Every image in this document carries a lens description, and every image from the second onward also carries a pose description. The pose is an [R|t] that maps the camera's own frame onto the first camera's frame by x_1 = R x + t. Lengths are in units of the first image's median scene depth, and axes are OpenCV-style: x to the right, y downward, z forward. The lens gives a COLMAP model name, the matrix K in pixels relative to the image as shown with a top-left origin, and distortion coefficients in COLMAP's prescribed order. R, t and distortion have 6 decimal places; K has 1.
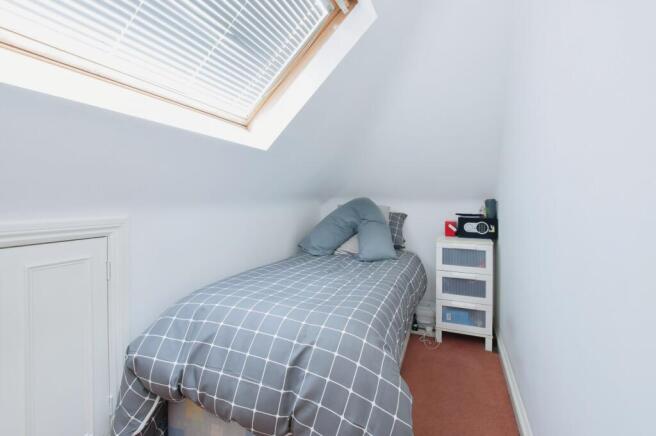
lens RADIAL K [[294.7, 0, 328.9], [0, 294.7, 211.3], [0, 0, 1]] dist [-0.023966, 0.000320]
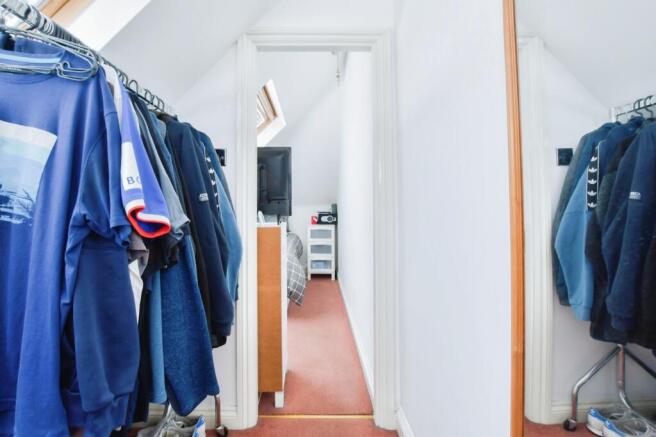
lens RADIAL K [[294.7, 0, 326.3], [0, 294.7, 216.6], [0, 0, 1]] dist [-0.023966, 0.000320]
pose [[0.905241, -0.008009, 0.424822, -0.322710], [0.006271, 0.999965, 0.005489, 0.032341], [-0.424851, -0.002305, 0.905260, -0.749647]]
